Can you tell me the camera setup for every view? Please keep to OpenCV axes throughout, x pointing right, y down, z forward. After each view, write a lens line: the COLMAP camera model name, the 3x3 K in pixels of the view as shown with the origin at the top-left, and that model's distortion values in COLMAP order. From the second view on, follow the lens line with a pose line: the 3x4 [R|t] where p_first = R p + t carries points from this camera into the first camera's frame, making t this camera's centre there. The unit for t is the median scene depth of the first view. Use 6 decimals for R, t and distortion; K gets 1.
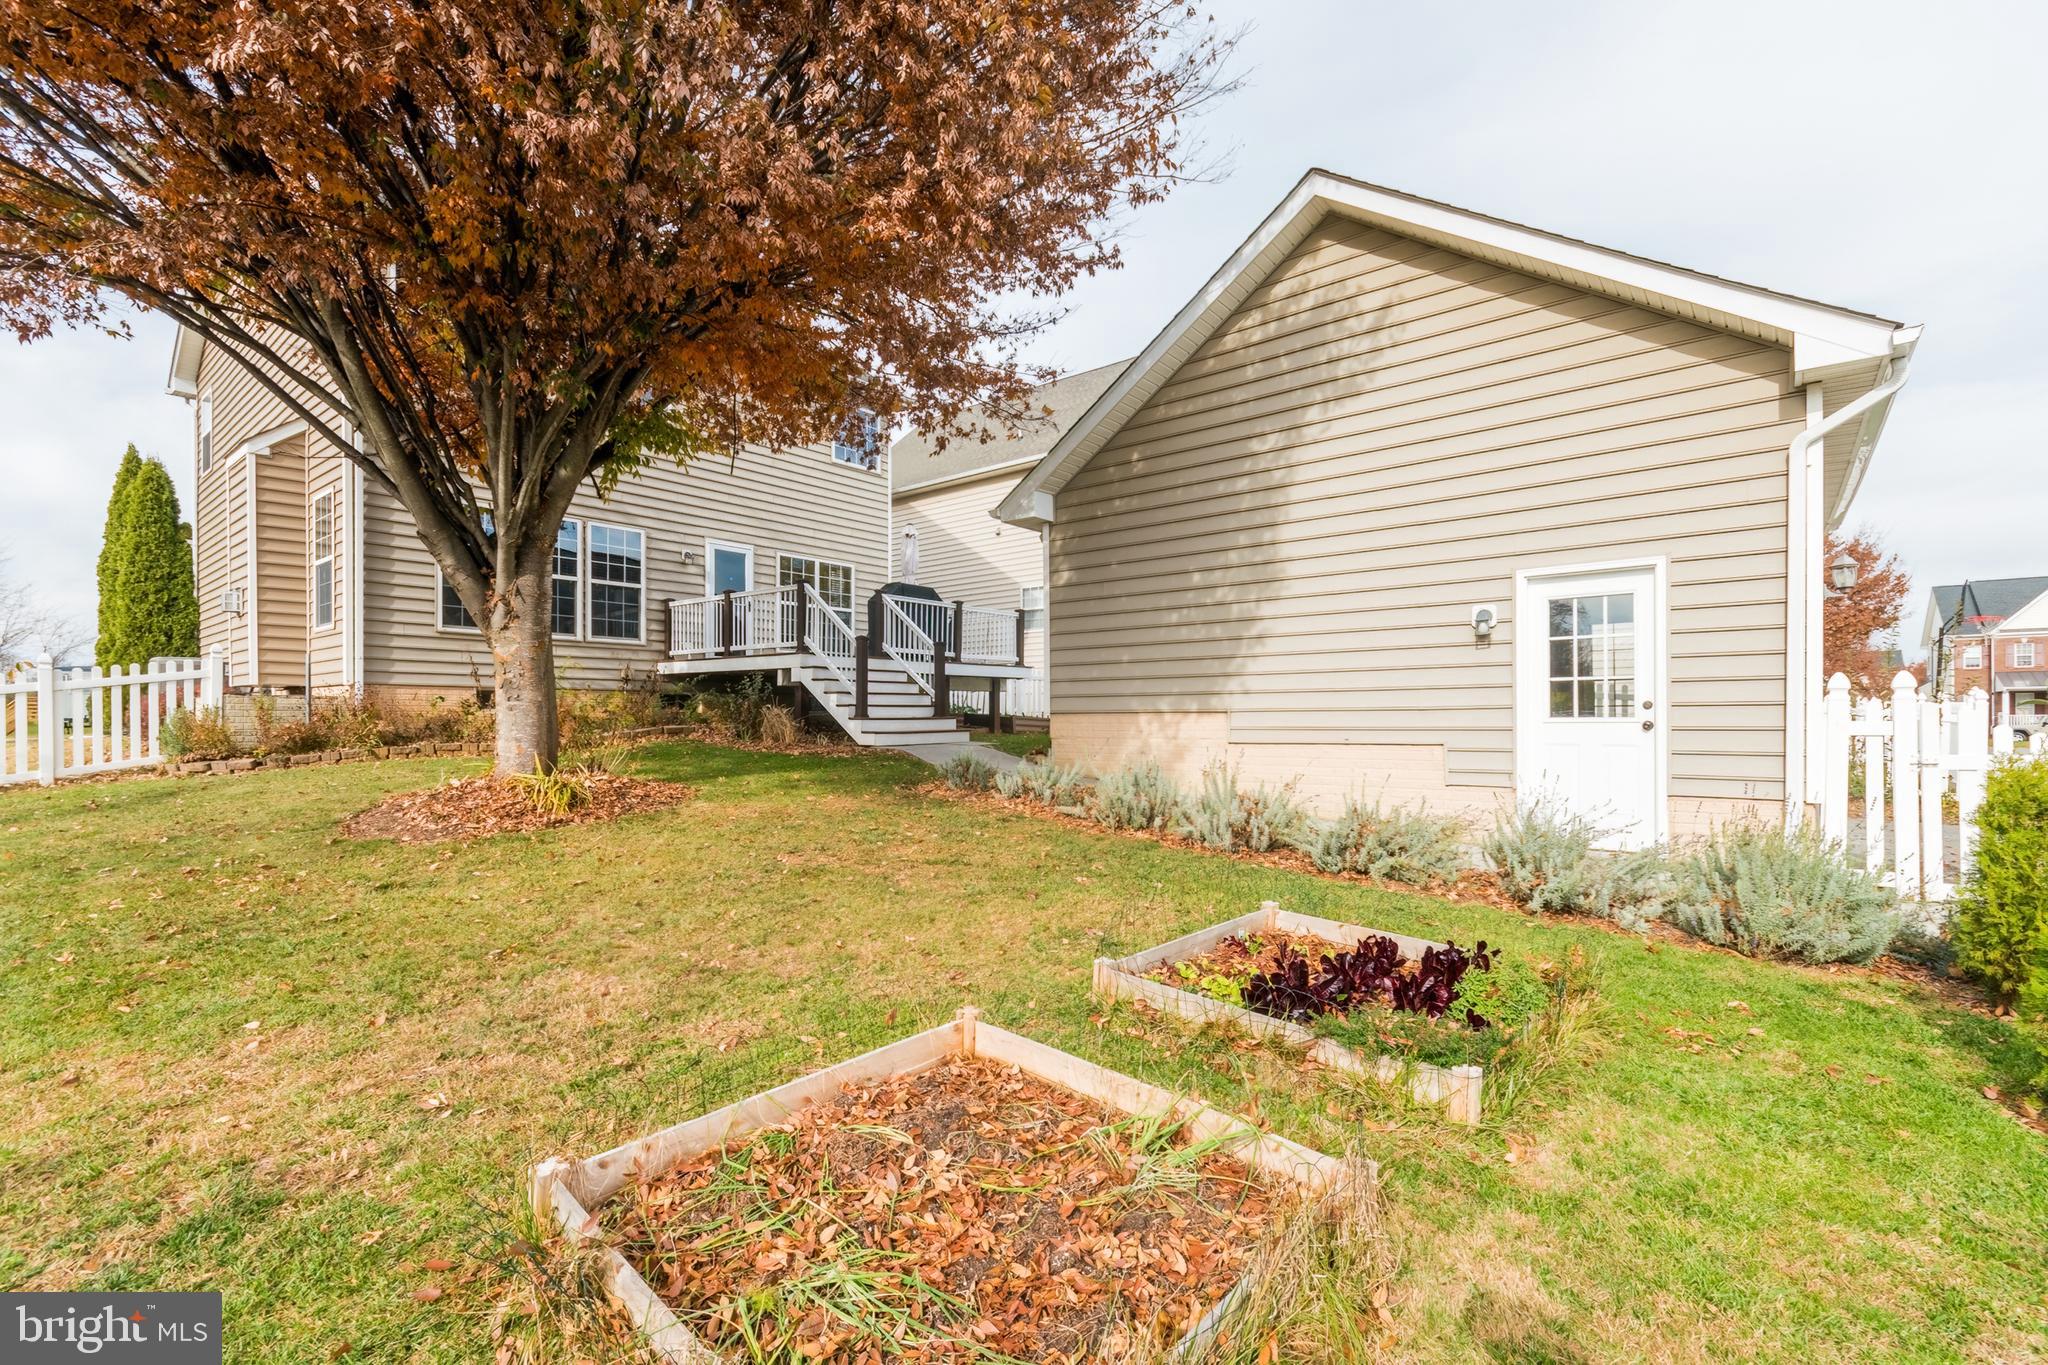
lens RADIAL K [[904.7, 0, 1017.6], [0, 904.7, 711.2], [0, 0, 1]] dist [0.004084, 0.000200]
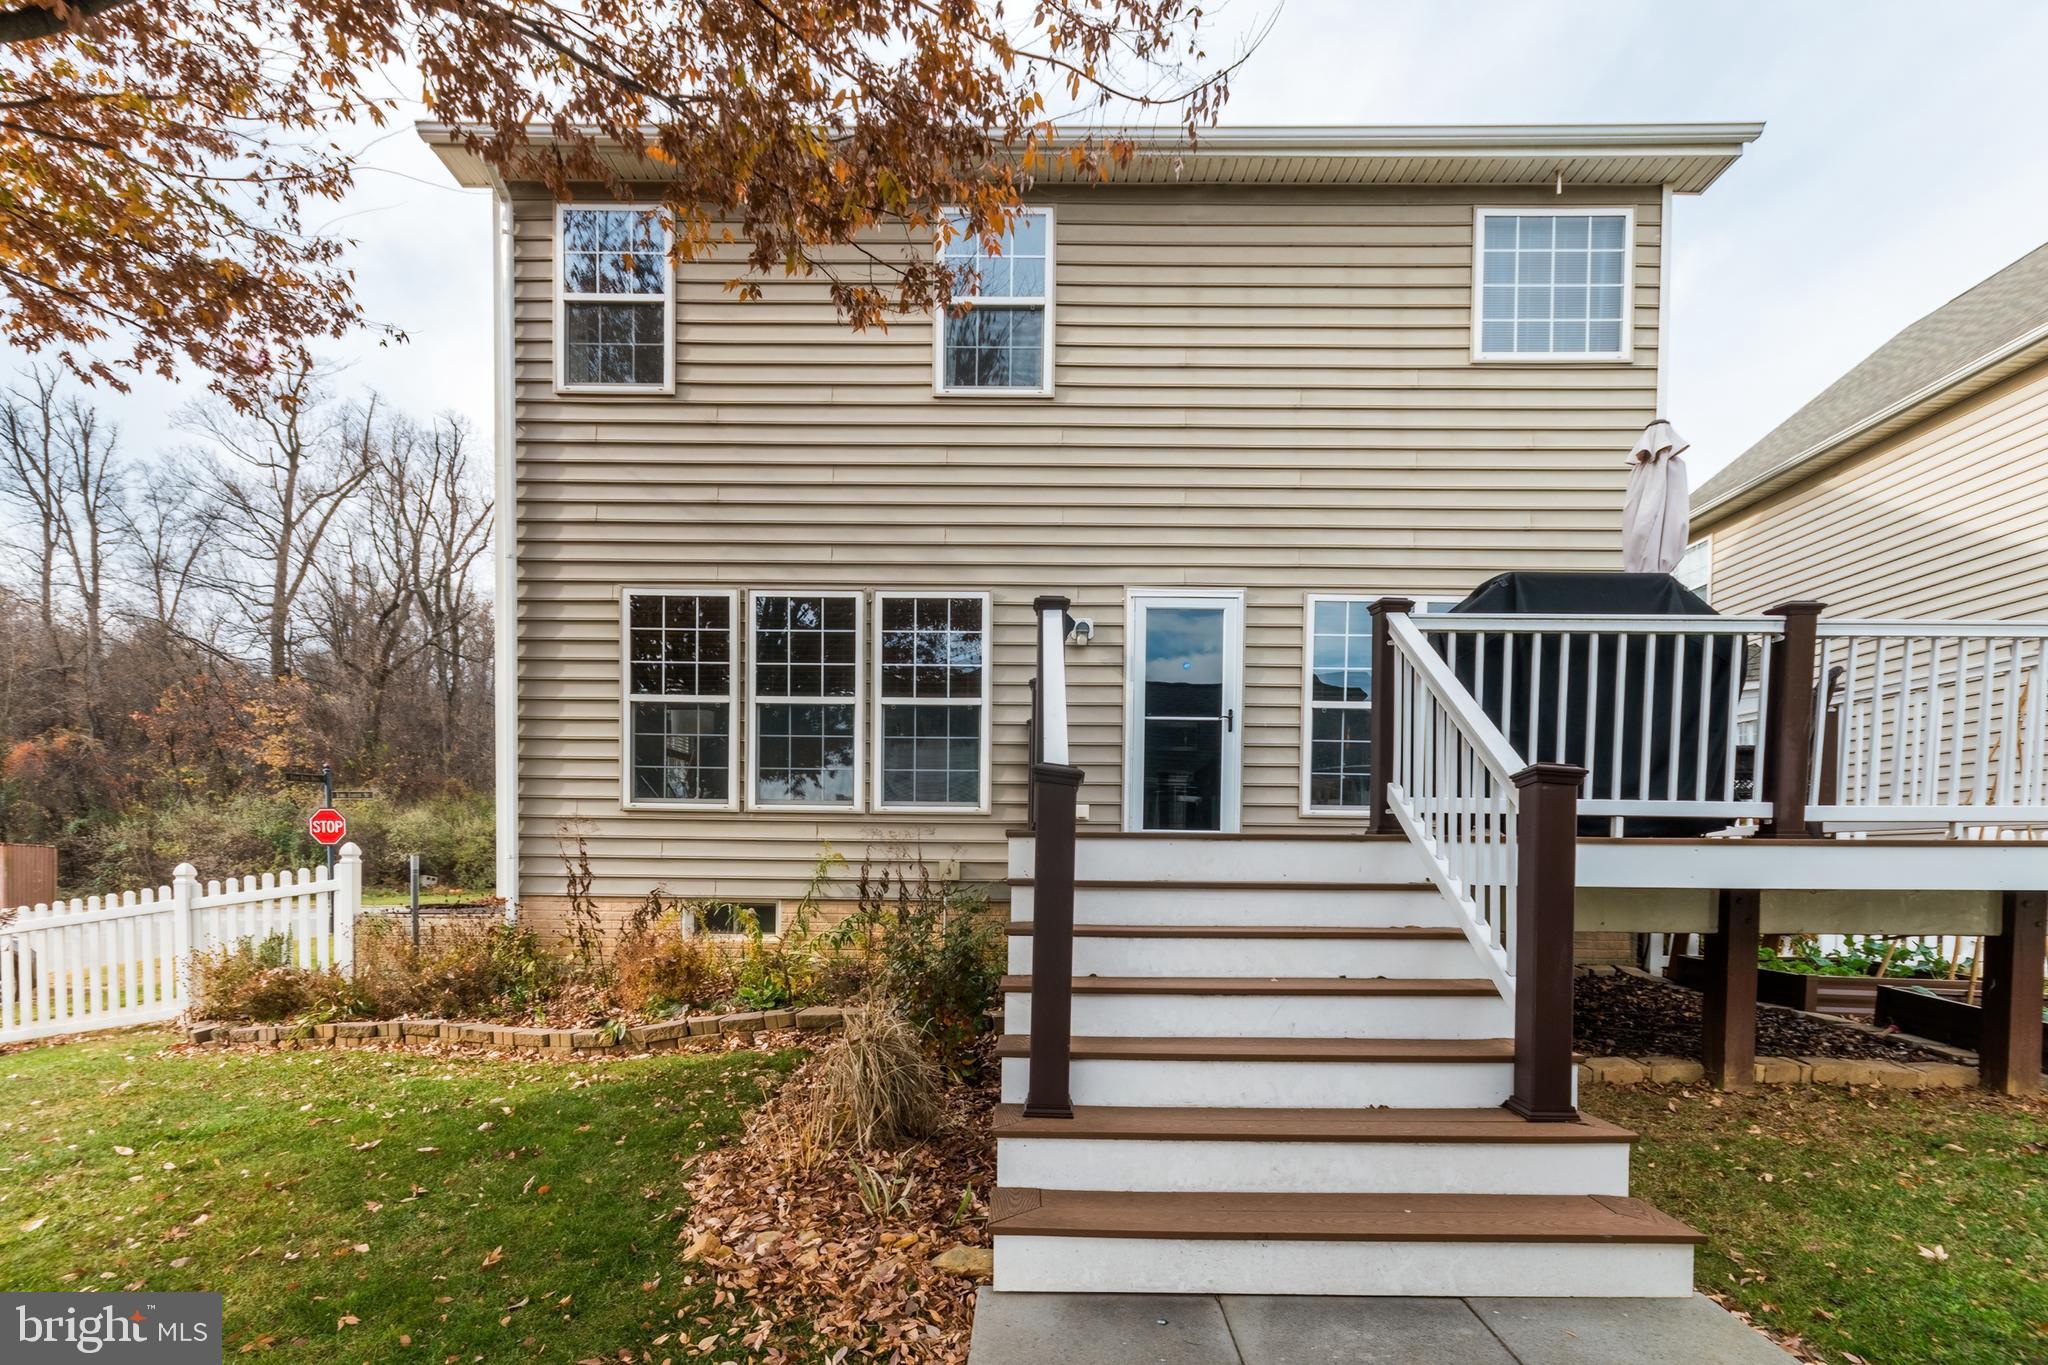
lens RADIAL K [[902.3, 0, 996.4], [0, 902.3, 879.7], [0, 0, 1]] dist [0.002651, 0.000266]
pose [[0.613126, 0.023854, -0.789625, 0.000355], [-0.010366, 0.999701, 0.022151, -0.059063], [0.789917, -0.005396, 0.613190, 0.860253]]
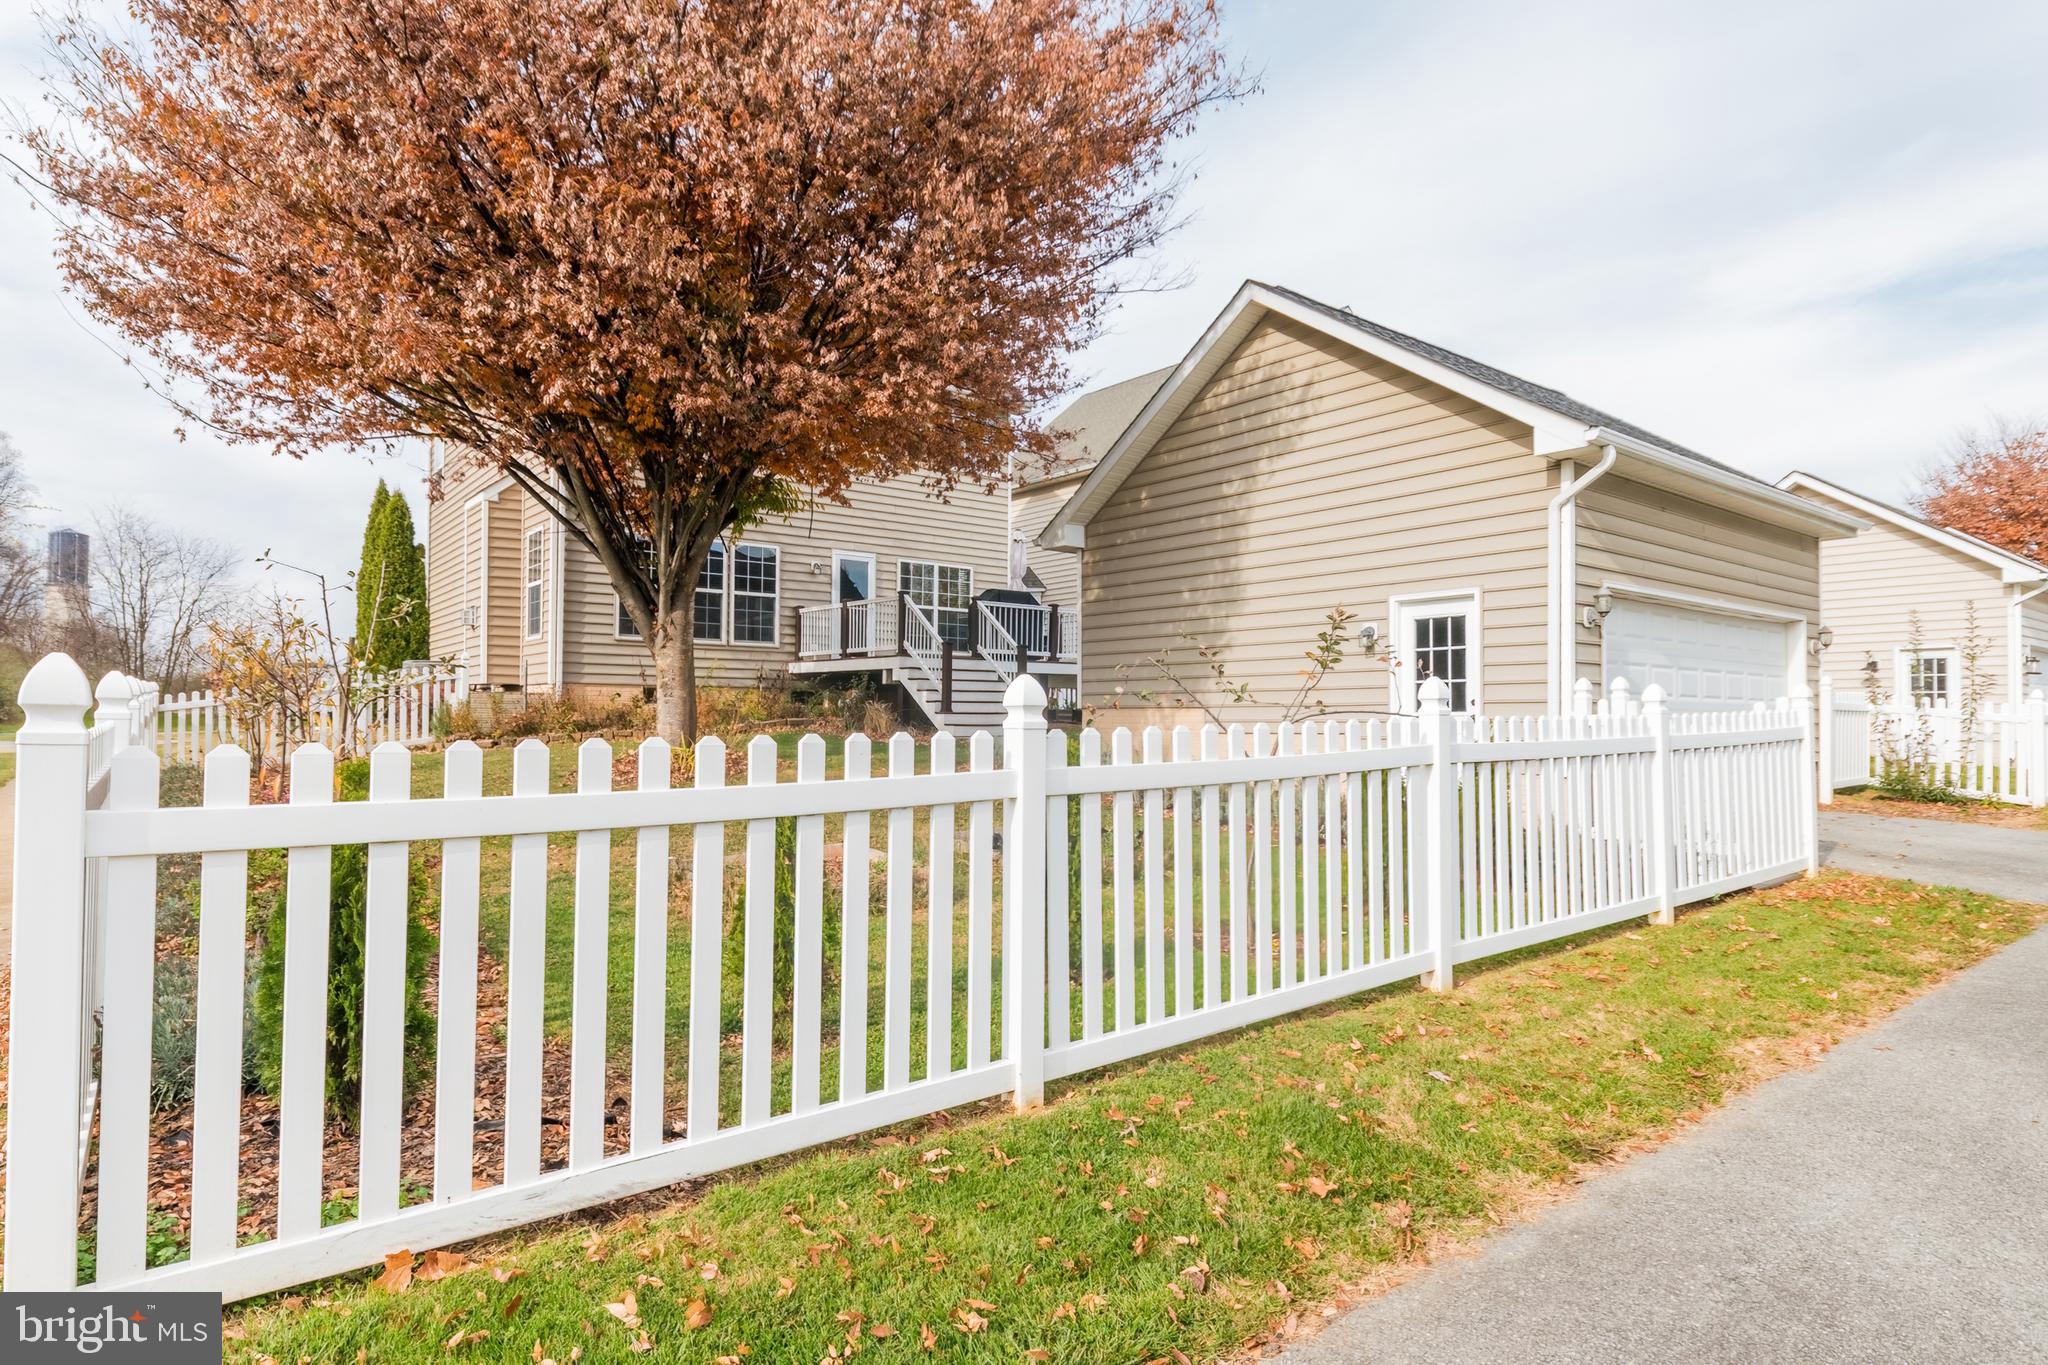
lens RADIAL K [[1138.2, 0, 1024.0], [0, 1138.2, 682.5], [0, 0, 1]] dist [-0.001956, 0.000168]
pose [[0.977666, 0.000315, -0.210165, 0.232586], [-0.005654, 0.999676, -0.024803, 0.004917], [0.210089, 0.025438, 0.977351, -0.402094]]
